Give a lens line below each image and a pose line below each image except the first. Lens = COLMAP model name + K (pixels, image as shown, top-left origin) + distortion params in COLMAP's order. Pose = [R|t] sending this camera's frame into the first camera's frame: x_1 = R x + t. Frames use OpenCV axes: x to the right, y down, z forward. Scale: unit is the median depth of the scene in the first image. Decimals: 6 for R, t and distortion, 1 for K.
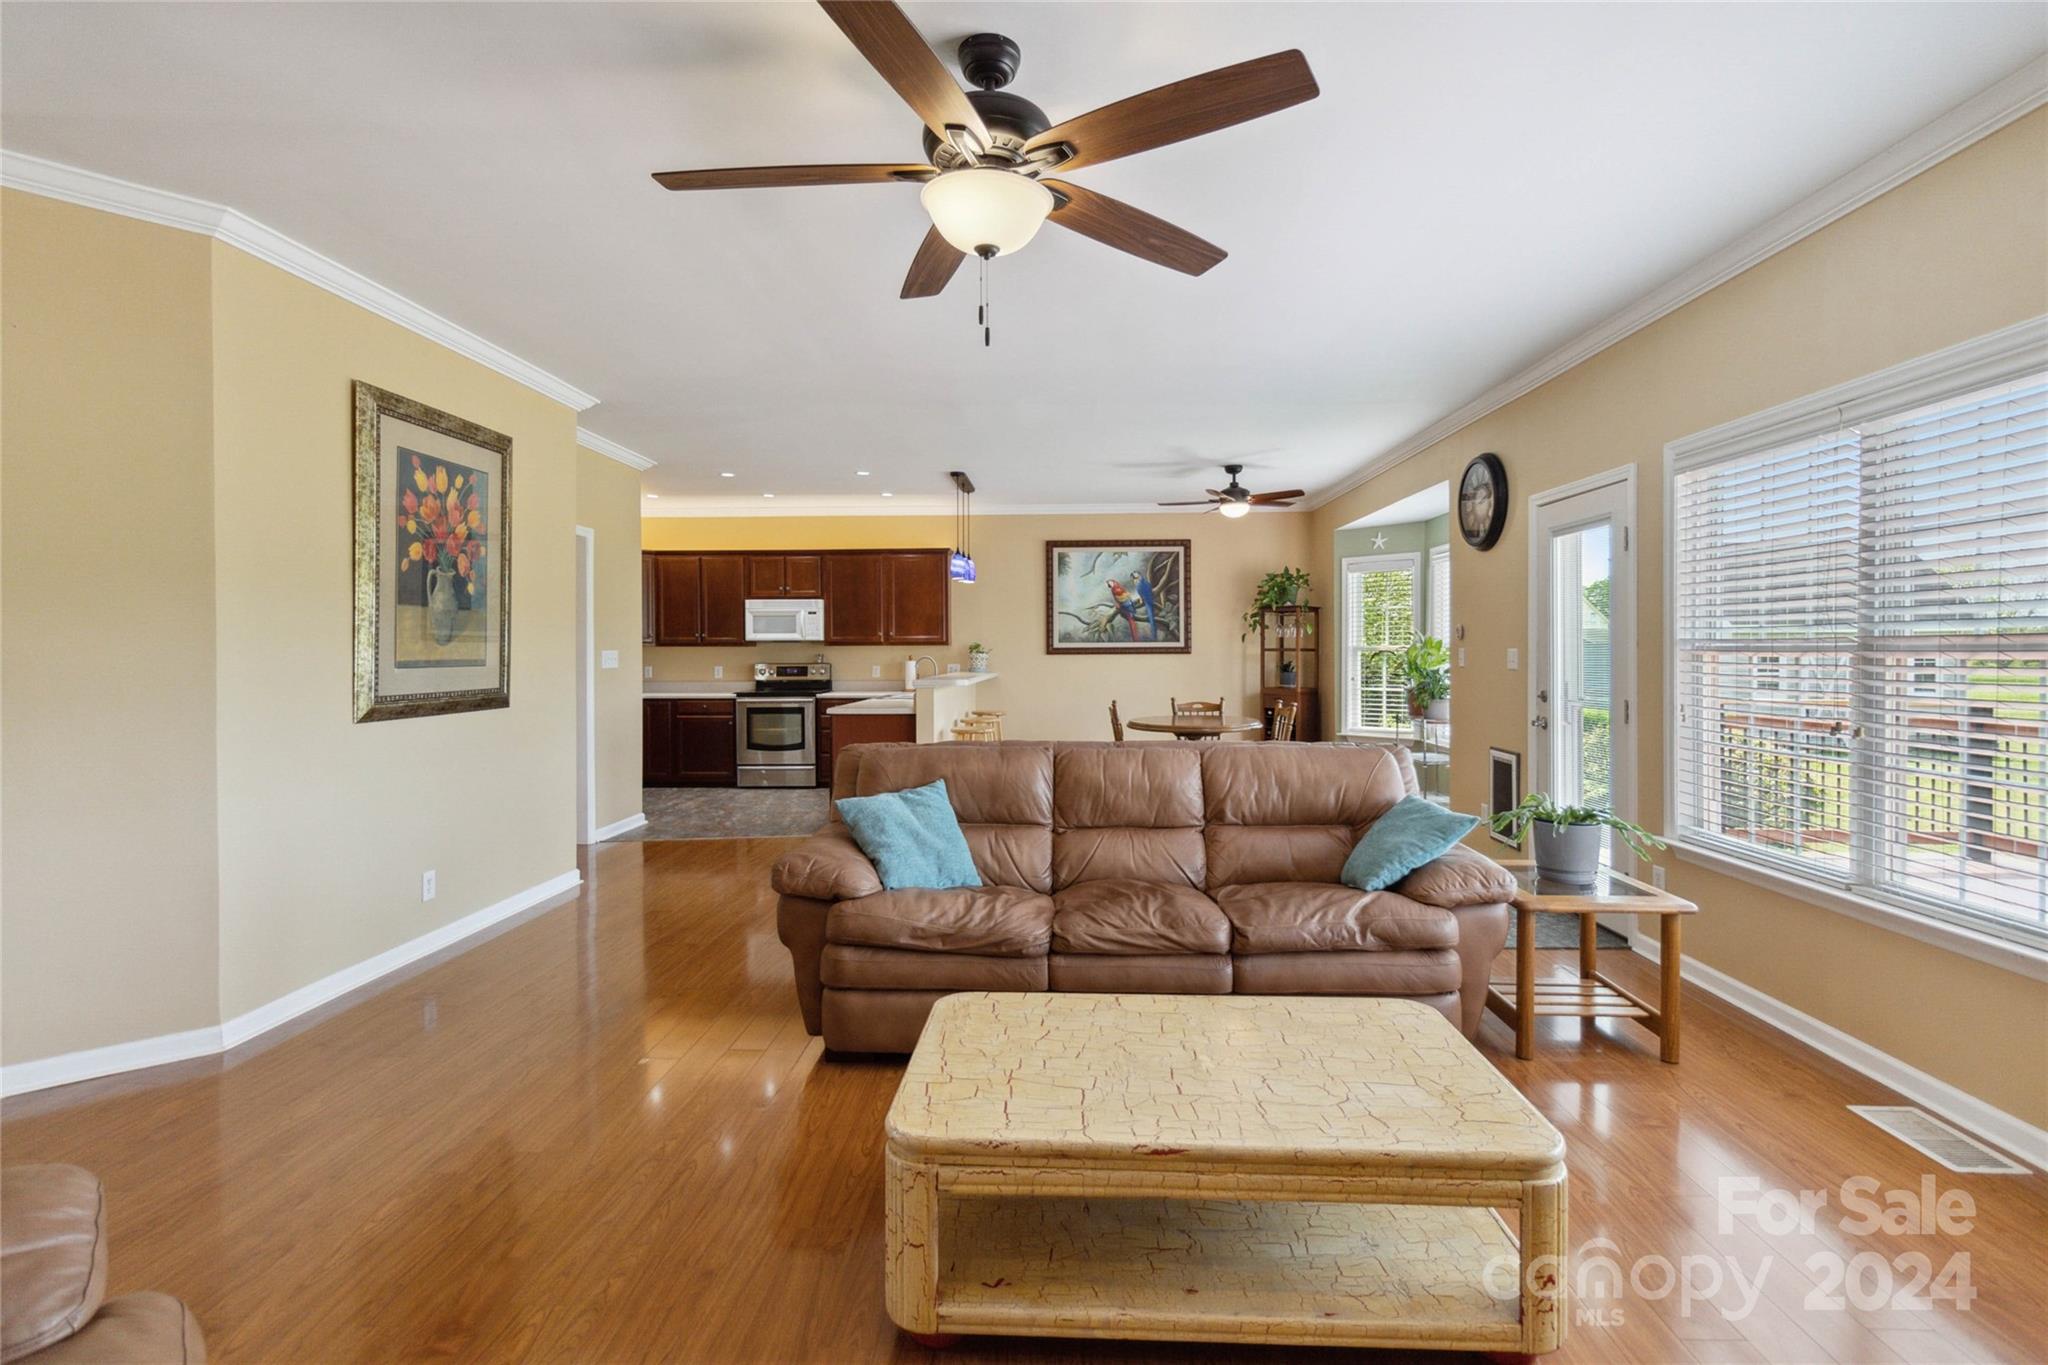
lens RADIAL K [[947.9, 0, 1038.0], [0, 947.9, 669.7], [0, 0, 1]] dist [-0.000186, 0.000796]
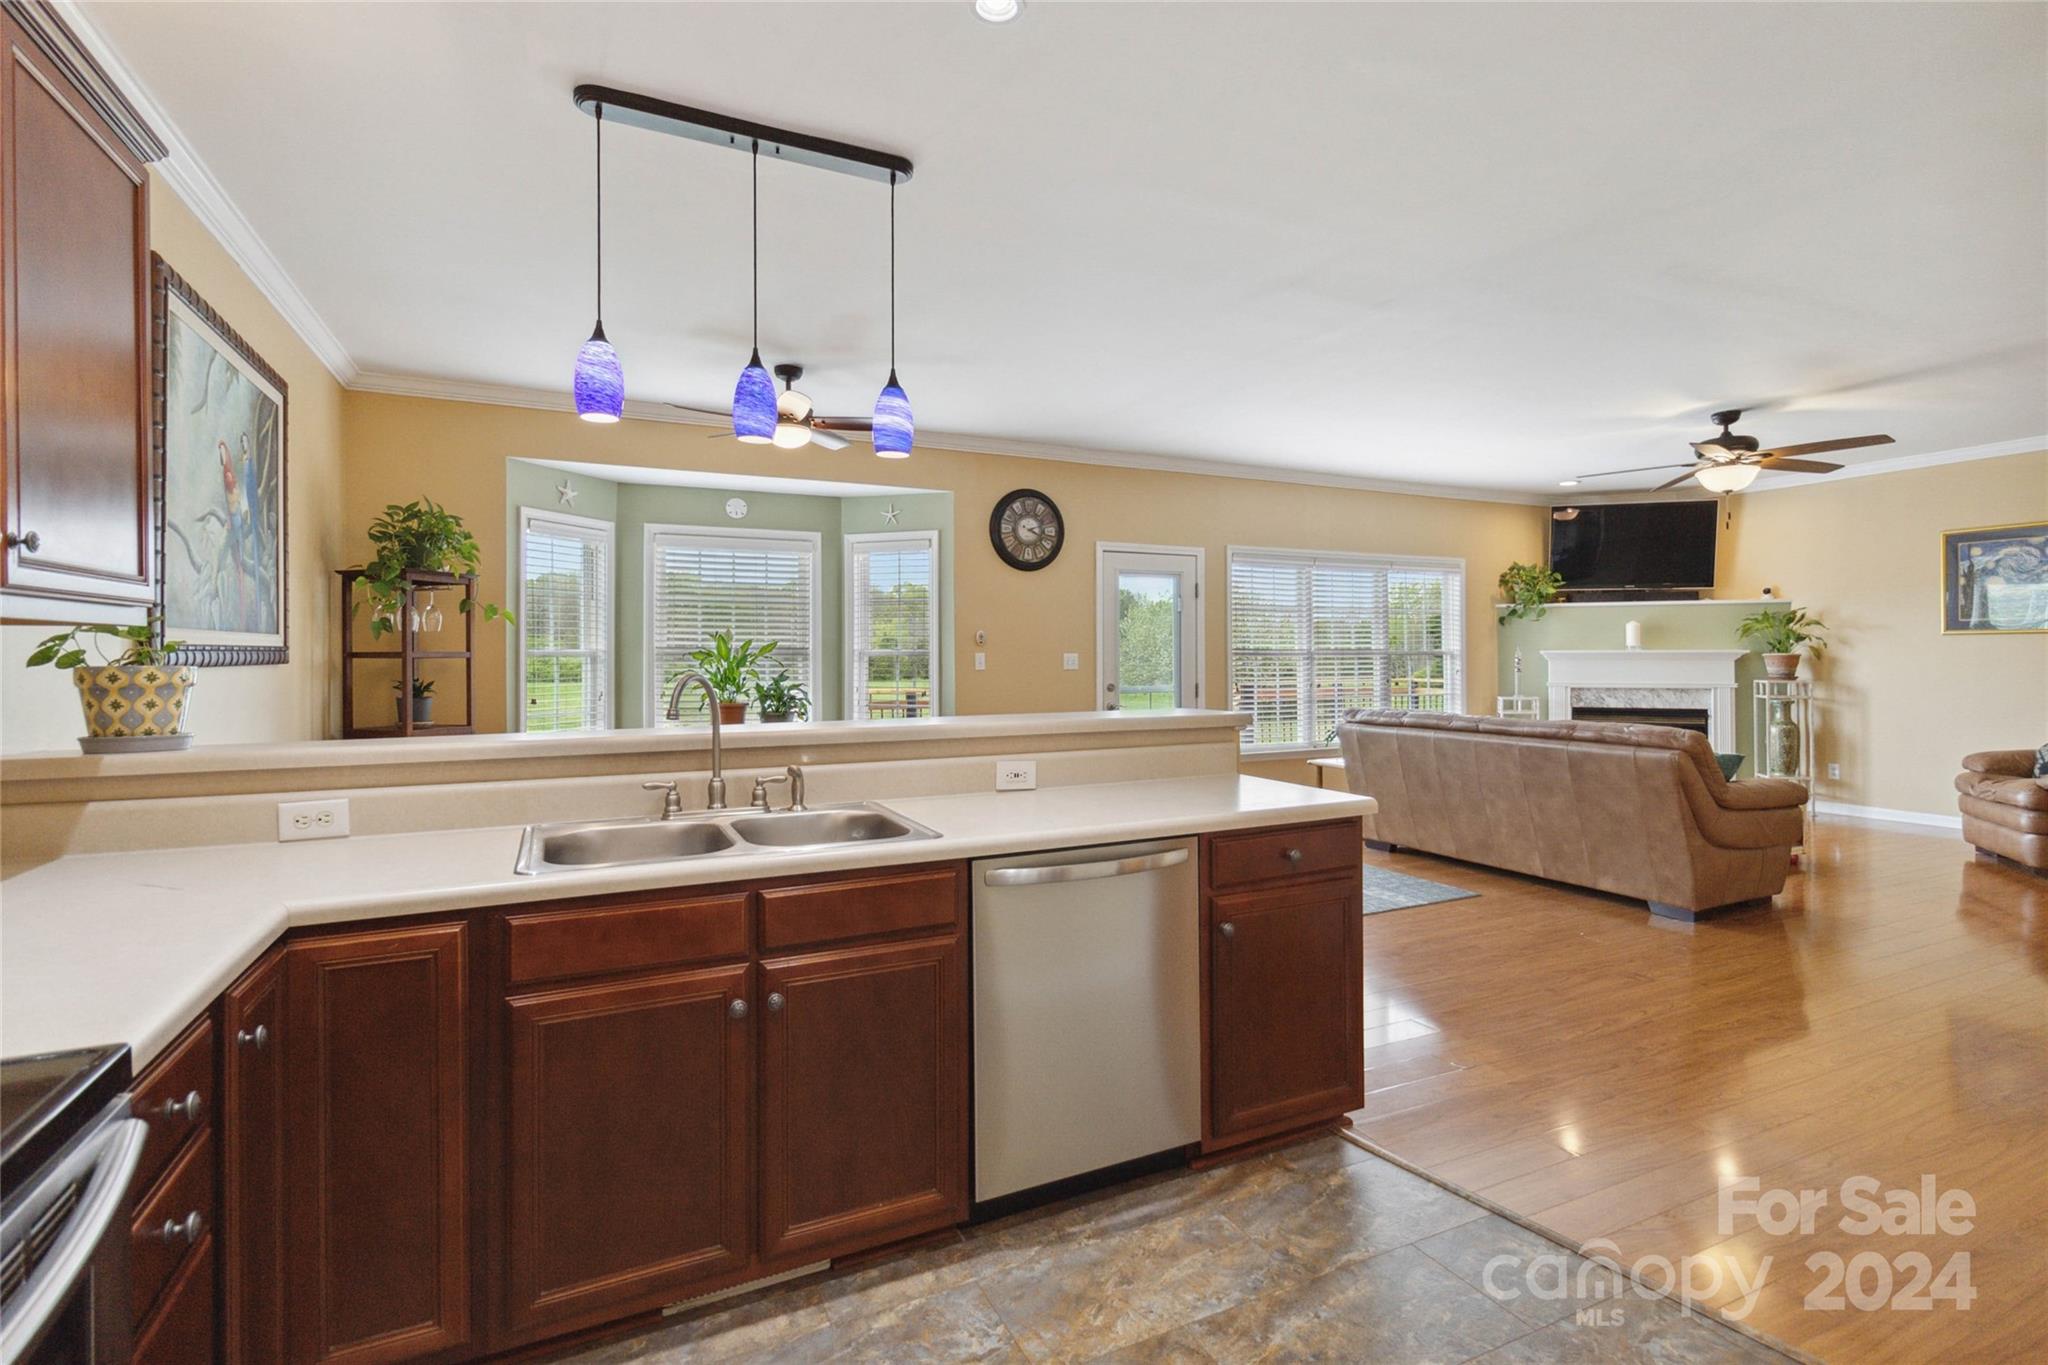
lens RADIAL K [[967.4, 0, 1032.8], [0, 967.4, 657.8], [0, 0, 1]] dist [0.001142, 0.001618]
pose [[-0.460875, 0.003022, 0.887460, -0.366922], [0.022493, 0.999713, 0.008277, -0.016662], [-0.887180, 0.023776, -0.460810, 0.948411]]
